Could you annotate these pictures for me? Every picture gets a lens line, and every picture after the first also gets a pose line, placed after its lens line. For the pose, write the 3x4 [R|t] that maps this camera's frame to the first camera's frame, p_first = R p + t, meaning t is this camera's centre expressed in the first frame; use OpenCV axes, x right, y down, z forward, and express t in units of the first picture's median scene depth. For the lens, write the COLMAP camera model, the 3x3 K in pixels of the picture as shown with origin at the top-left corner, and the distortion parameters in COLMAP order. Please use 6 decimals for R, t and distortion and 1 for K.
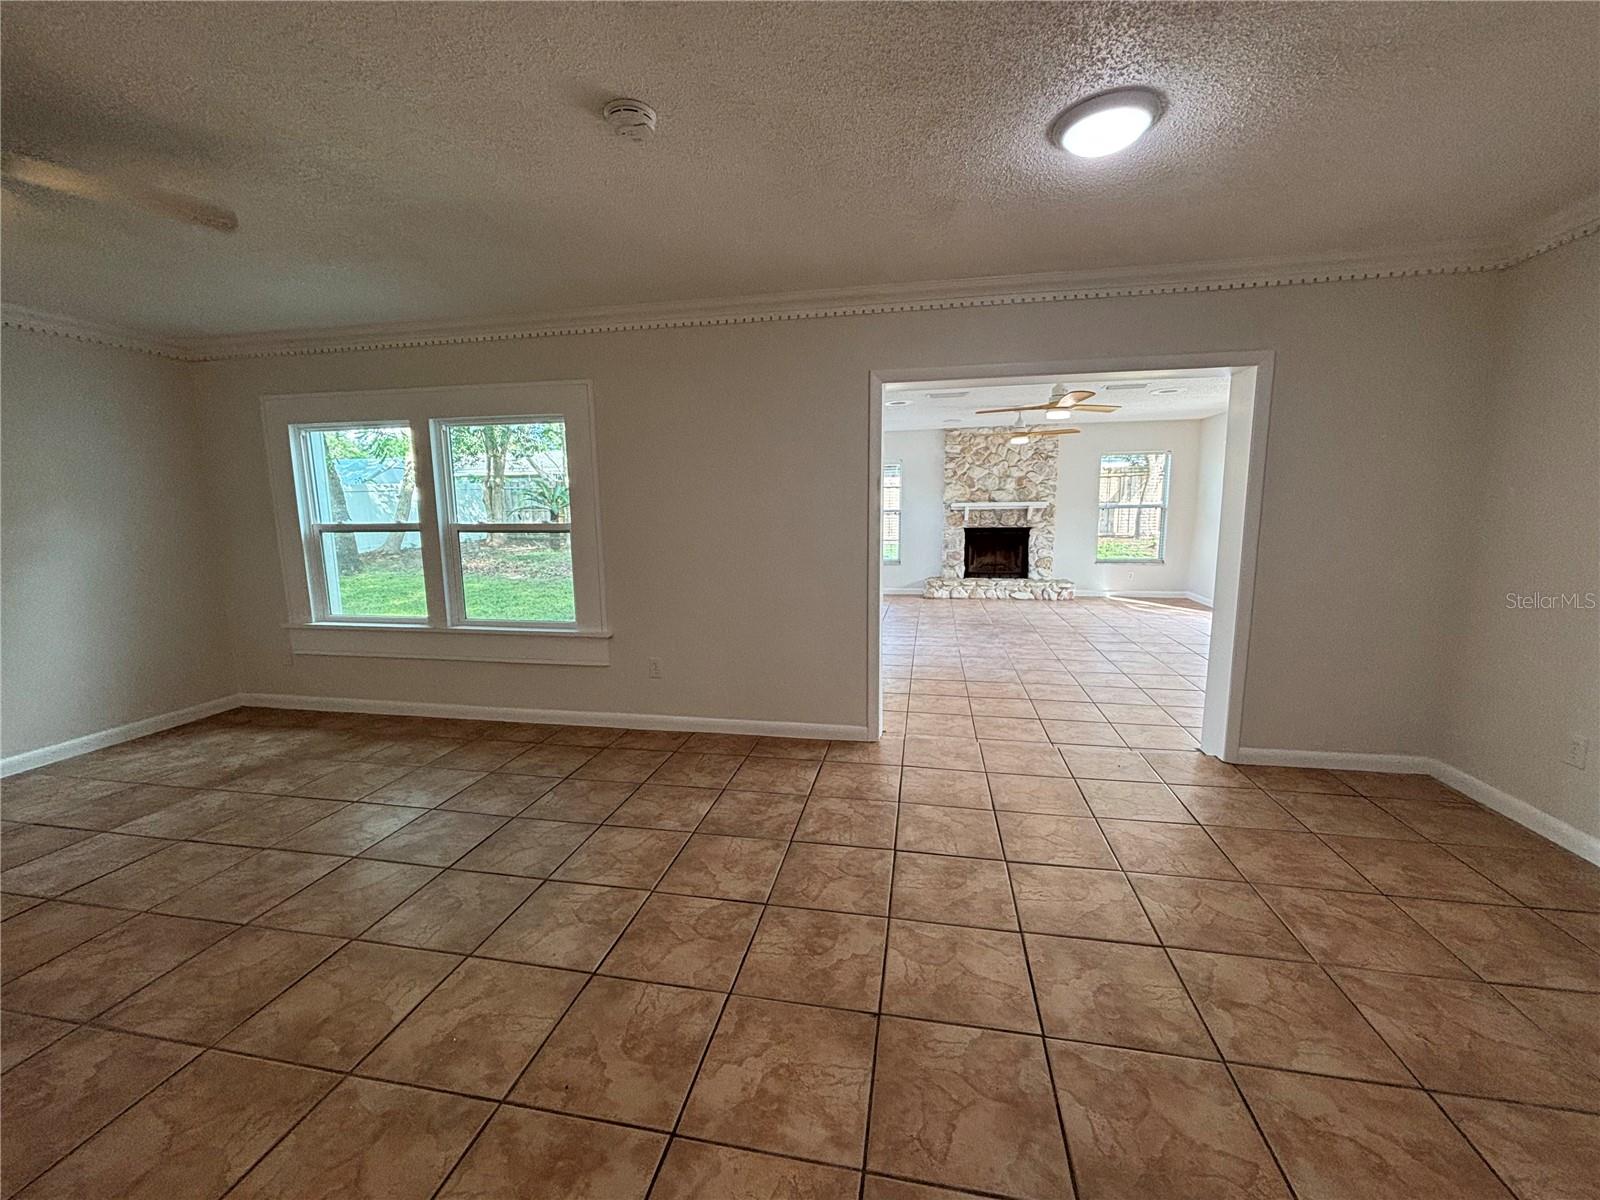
lens RADIAL K [[646.6, 0, 796.2], [0, 646.6, 601.2], [0, 0, 1]] dist [0.001506, -0.000118]
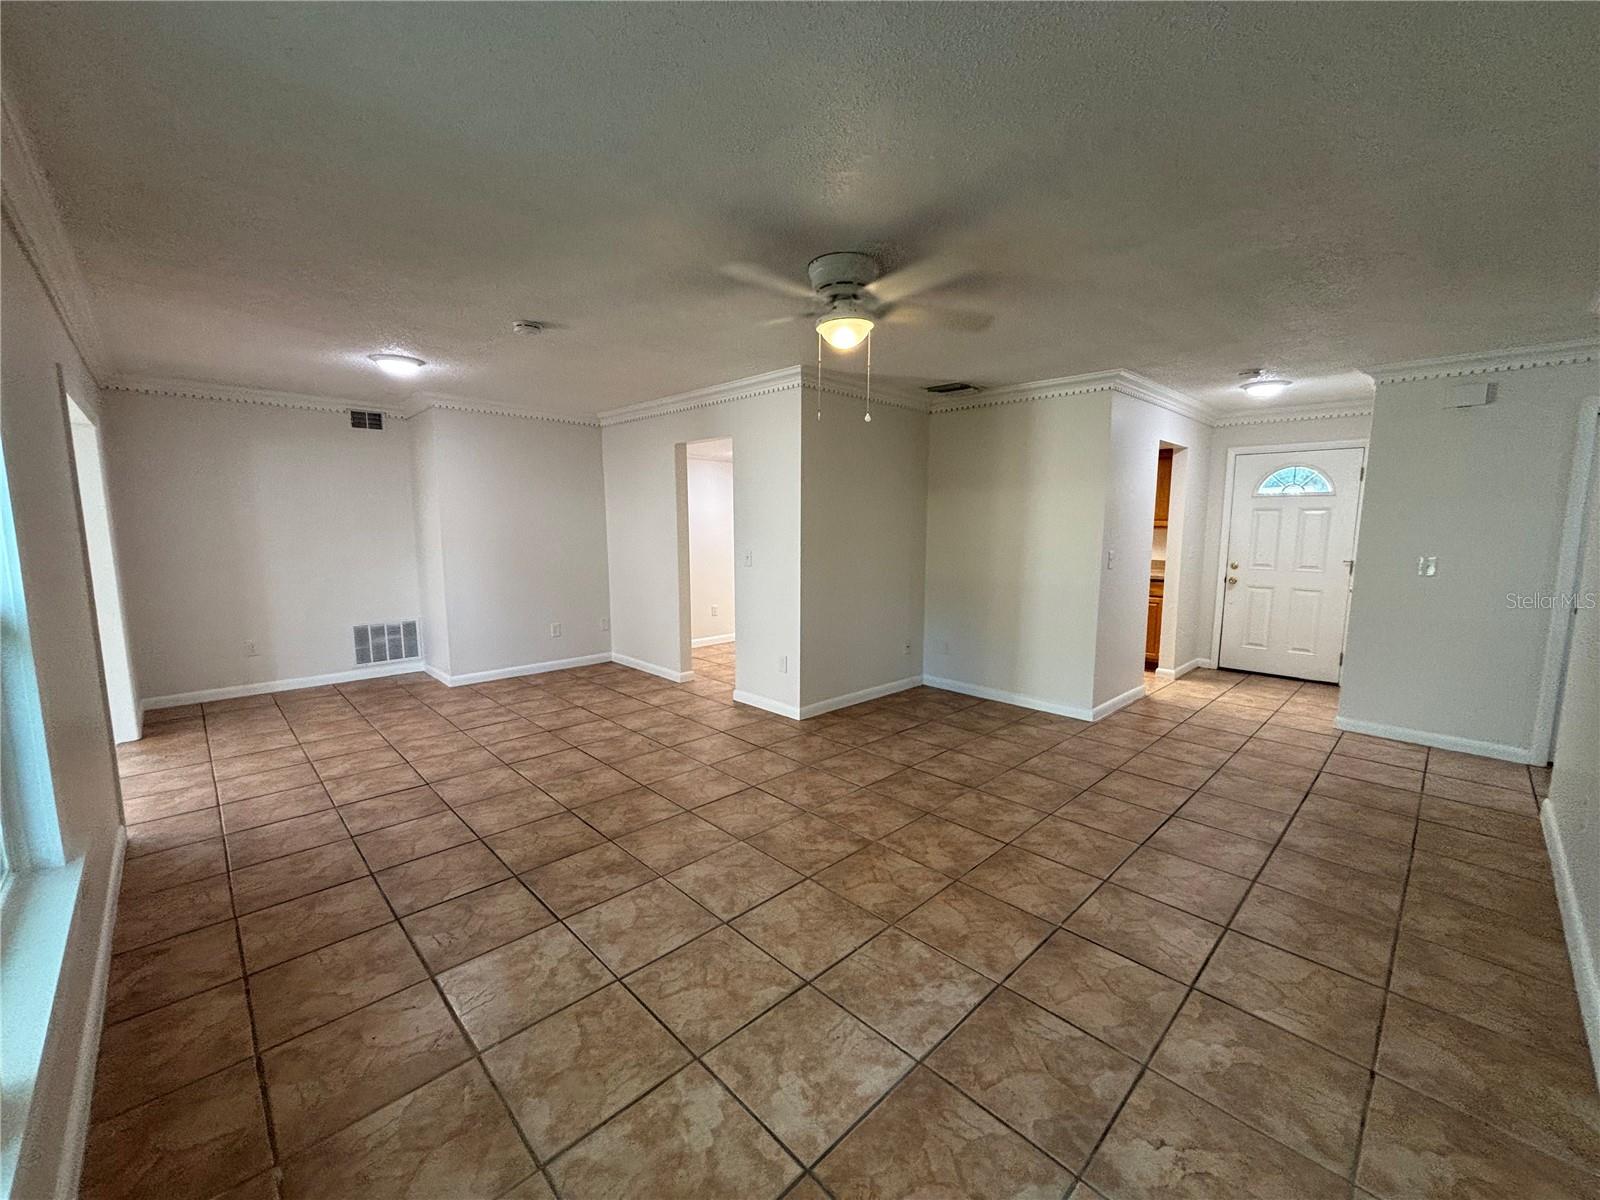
lens RADIAL K [[646.6, 0, 796.2], [0, 646.6, 601.2], [0, 0, 1]] dist [0.001506, -0.000118]
pose [[-0.822890, -0.058453, 0.565187, -6.172761], [0.093465, 0.967220, 0.236113, -1.085568], [-0.560461, 0.247120, -0.790452, 6.913165]]
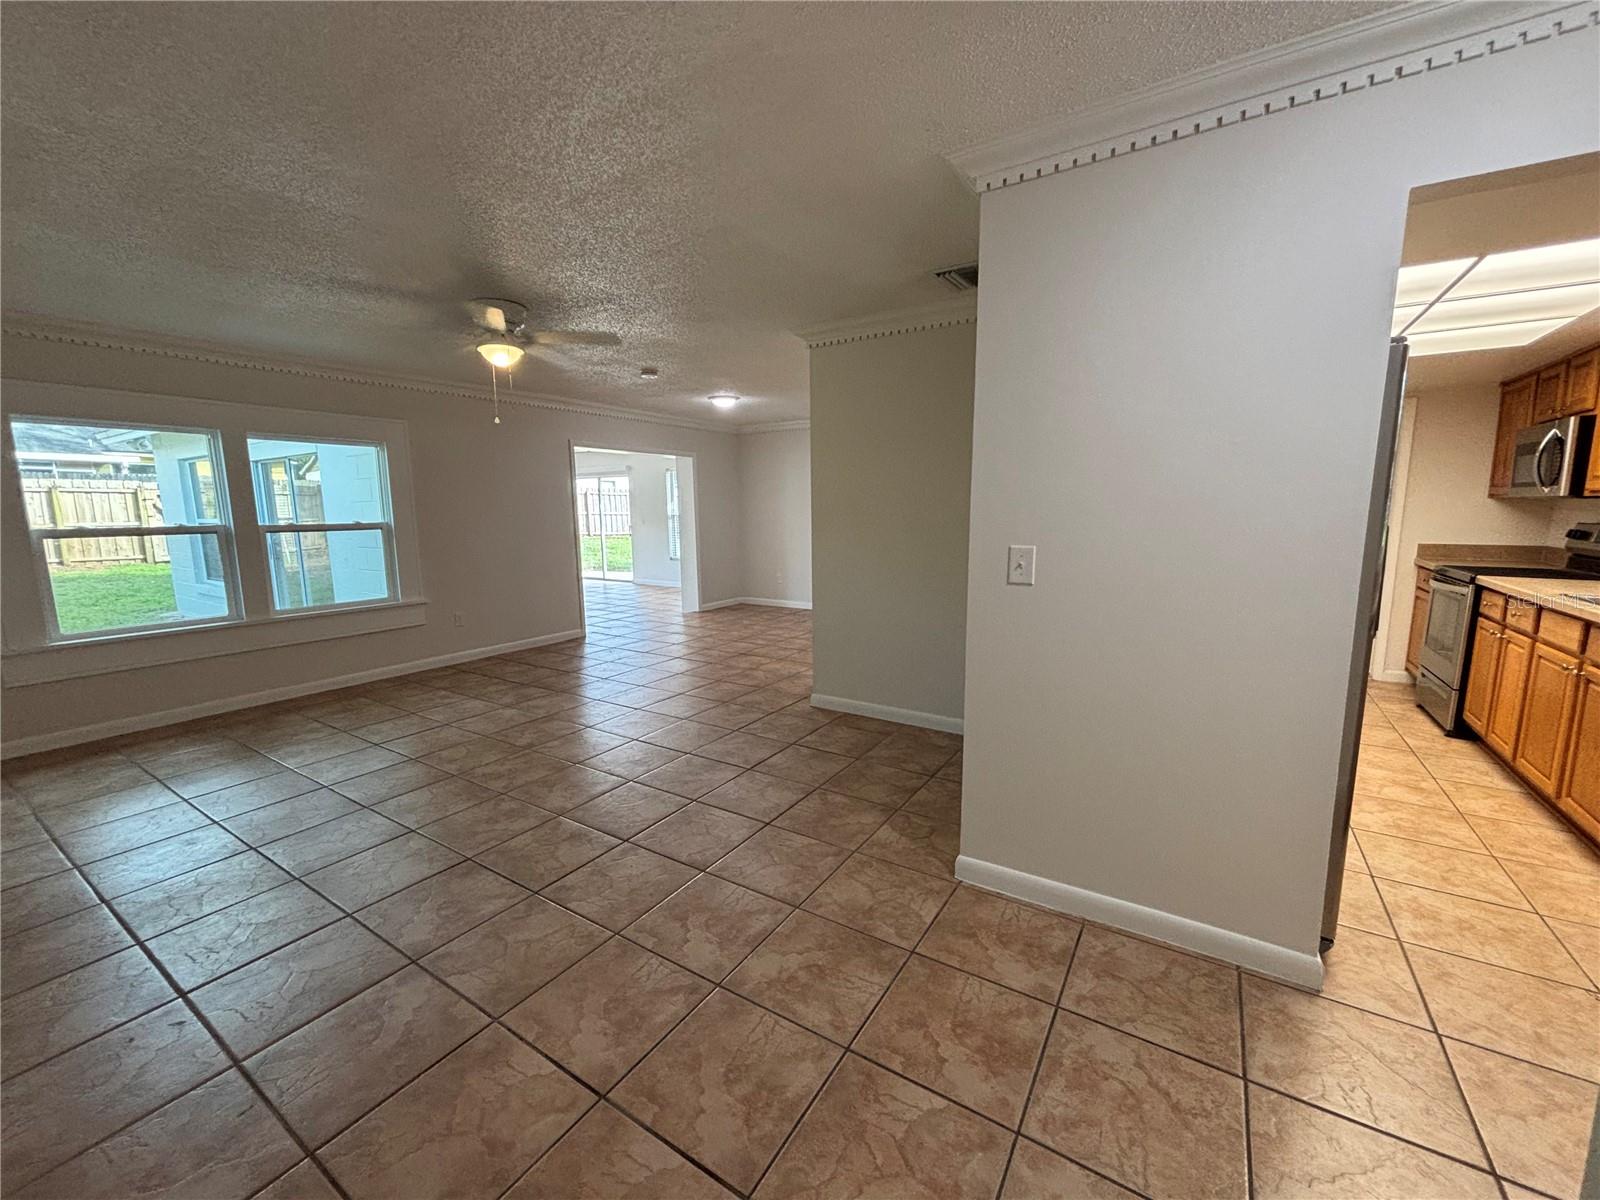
lens RADIAL K [[646.6, 0, 796.2], [0, 646.6, 601.2], [0, 0, 1]] dist [0.001506, -0.000118]
pose [[0.365298, -0.126275, 0.922286, -8.632739], [0.143454, 0.986558, 0.078256, 0.391545], [-0.919771, 0.103719, 0.378503, -1.807243]]
